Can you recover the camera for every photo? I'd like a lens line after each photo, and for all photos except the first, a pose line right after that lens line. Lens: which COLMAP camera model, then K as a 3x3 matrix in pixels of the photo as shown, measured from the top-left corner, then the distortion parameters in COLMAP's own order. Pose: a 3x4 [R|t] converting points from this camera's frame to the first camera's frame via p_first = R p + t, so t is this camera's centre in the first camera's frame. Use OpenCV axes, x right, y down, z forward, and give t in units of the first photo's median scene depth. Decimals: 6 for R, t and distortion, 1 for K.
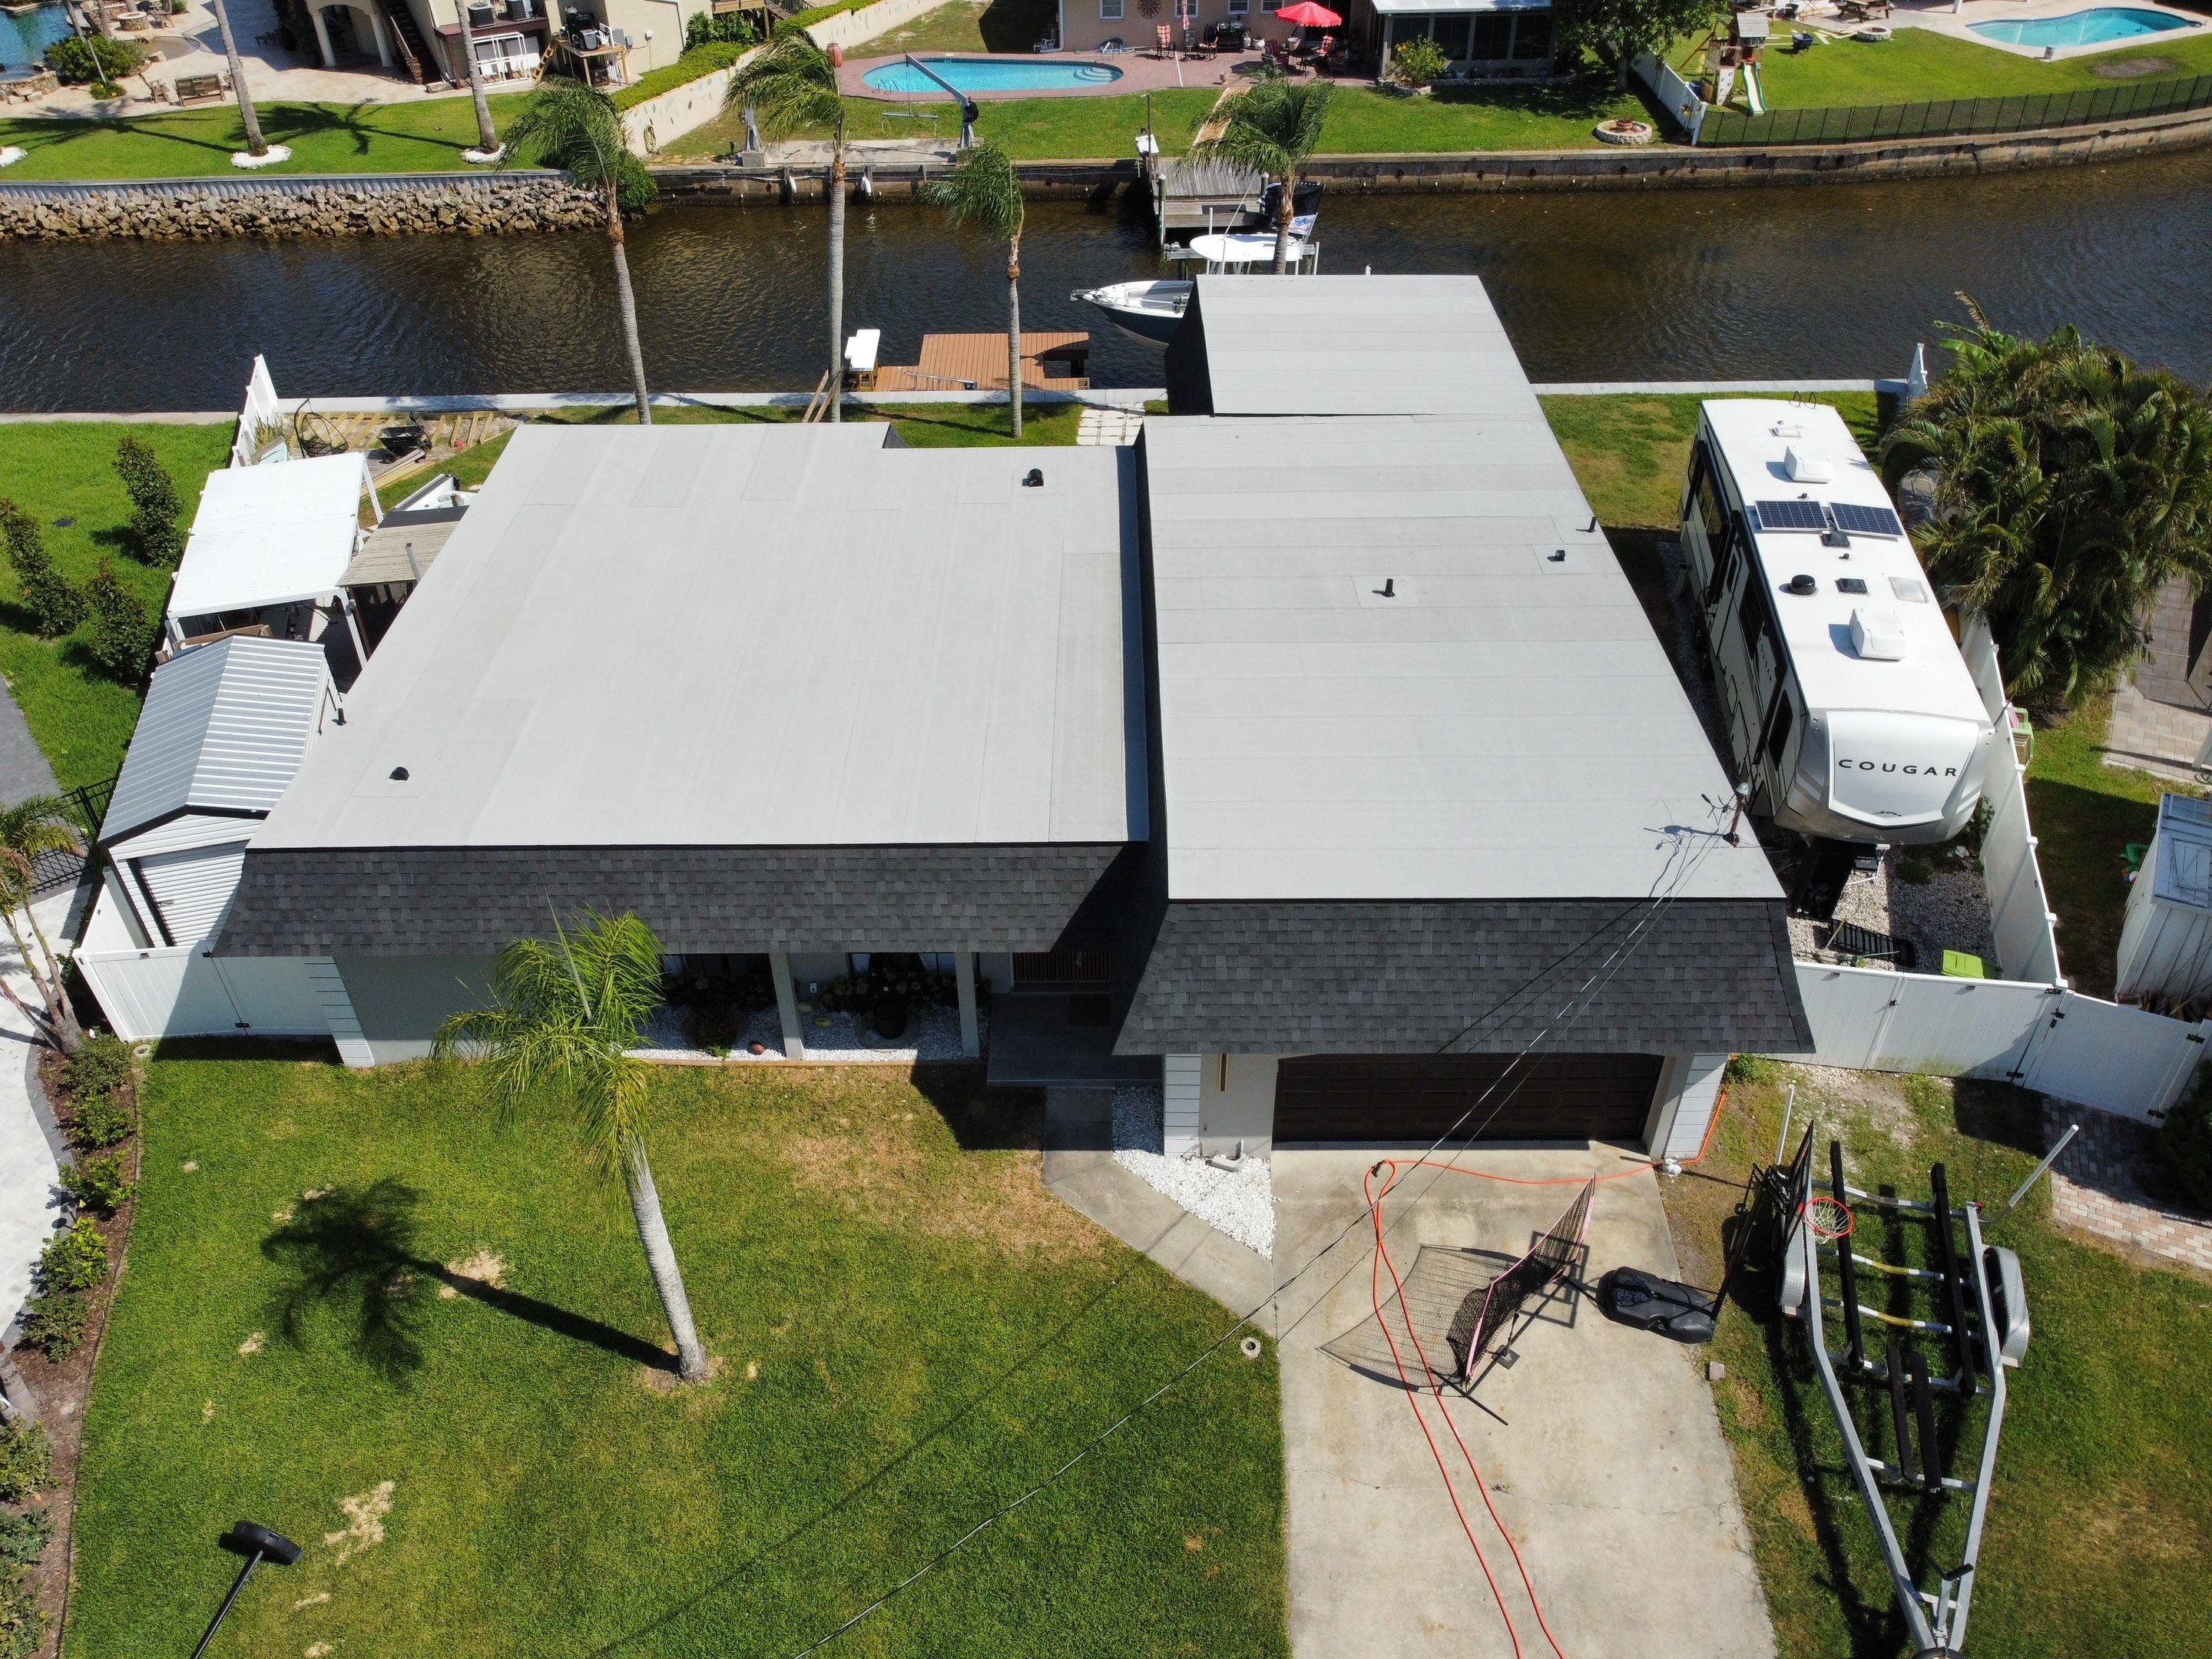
lens RADIAL K [[1676.1, 0, 1071.7], [0, 1676.1, 809.2], [0, 0, 1]] dist [0.020177, -0.024382]
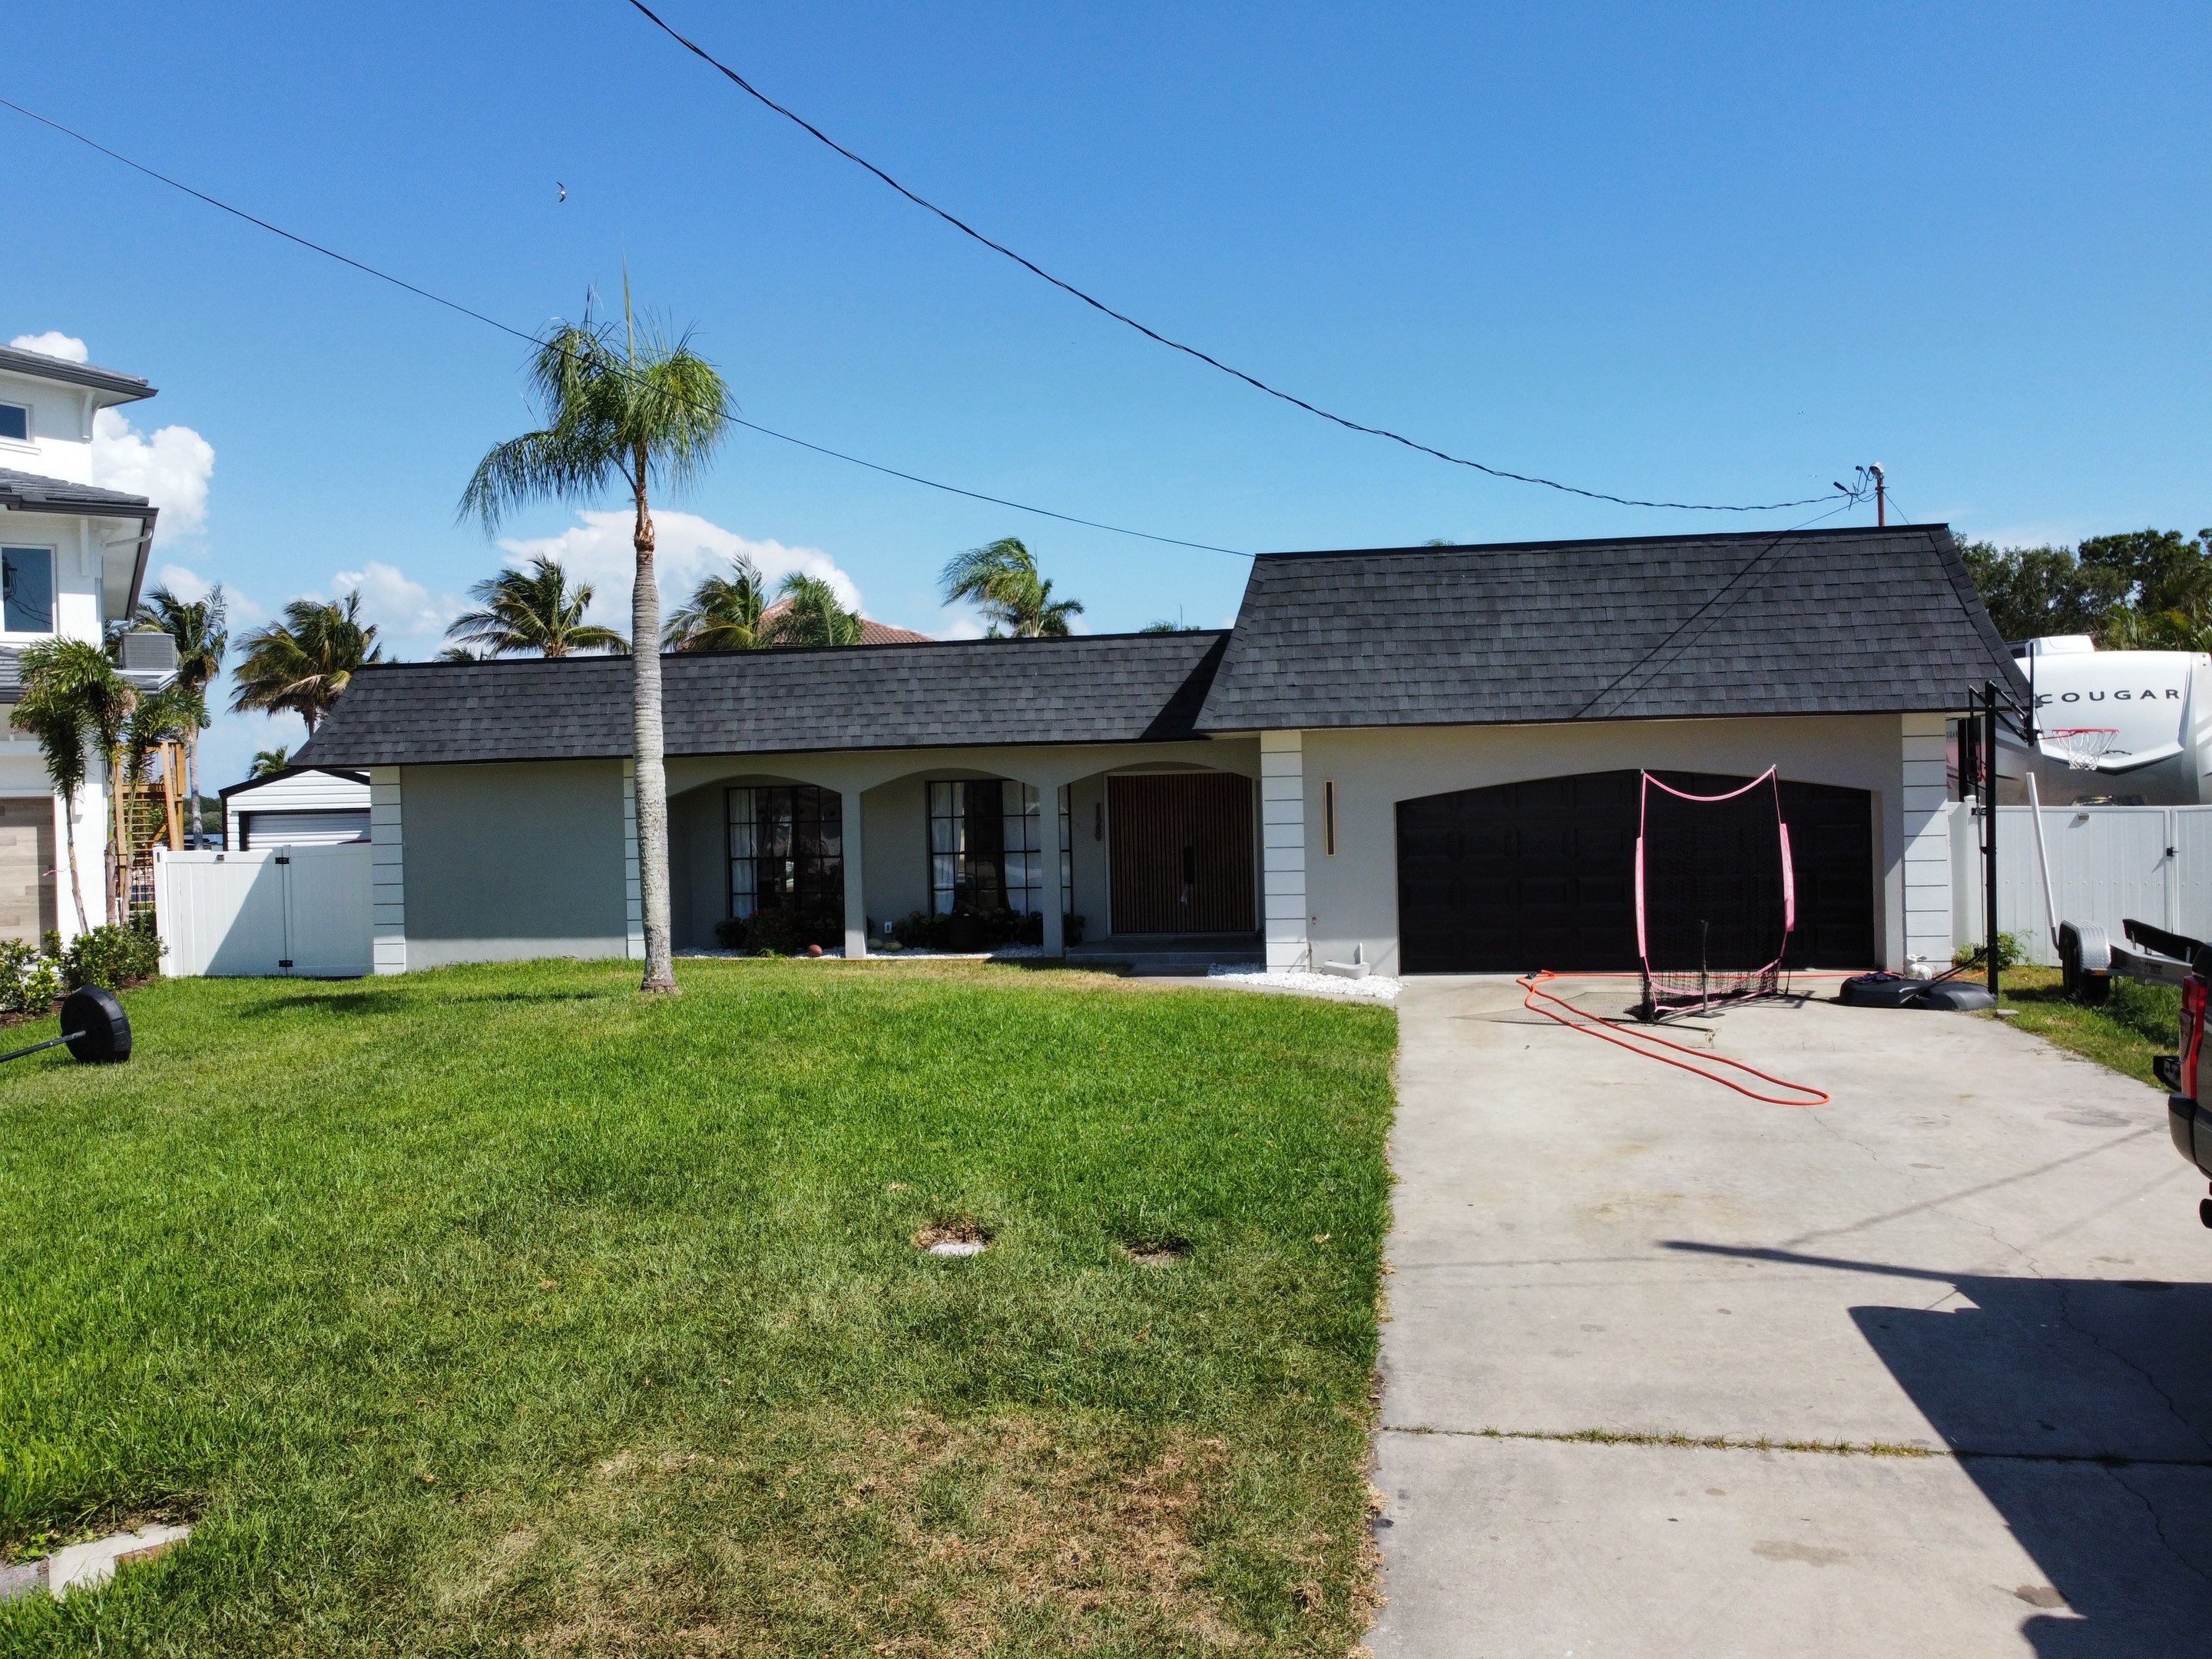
lens RADIAL K [[1676.1, 0, 1072.5], [0, 1676.1, 802.3], [0, 0, 1]] dist [0.020177, -0.024382]
pose [[0.990587, -0.005319, -0.136781, 0.076106], [-0.078981, 0.793924, -0.602866, 0.666336], [0.111800, 0.607994, 0.786030, 0.299312]]
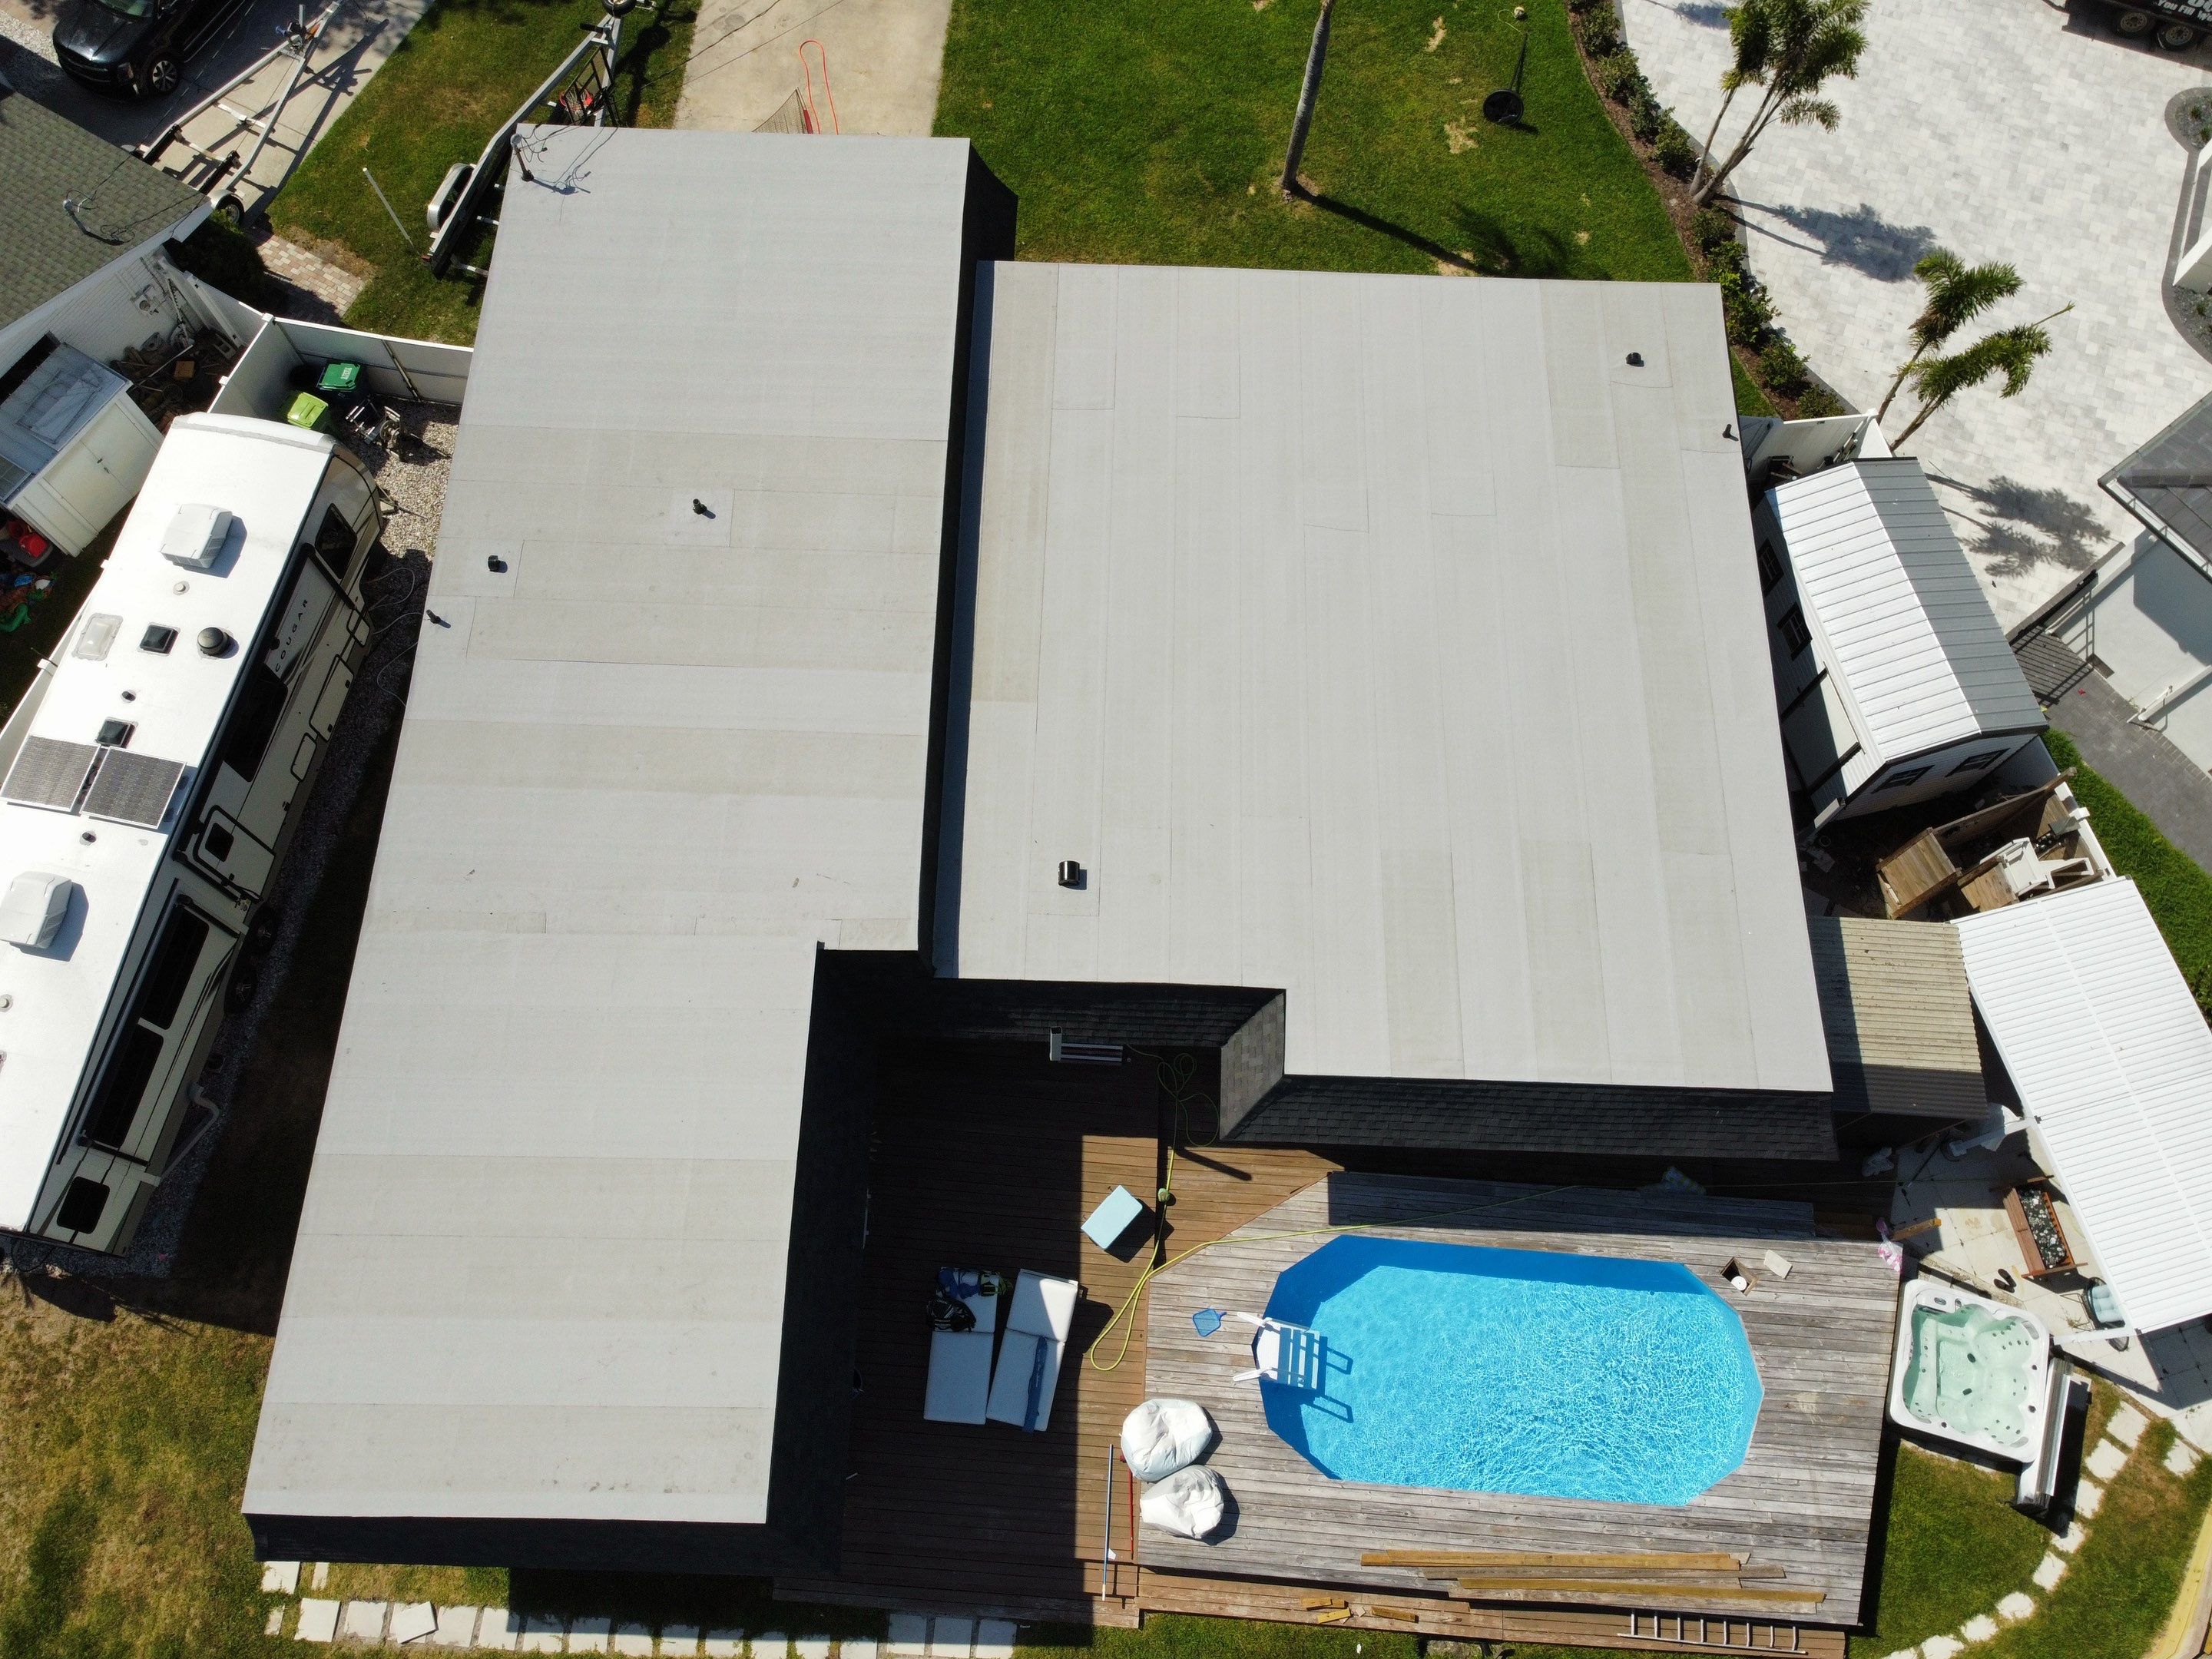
lens RADIAL K [[1676.1, 0, 1086.5], [0, 1676.1, 805.2], [0, 0, 1]] dist [0.020177, -0.024382]
pose [[-0.999911, -0.011195, 0.007258, -0.046003], [0.010002, -0.268911, 0.963113, -1.253610], [-0.008831, 0.963100, 0.268999, 1.038135]]
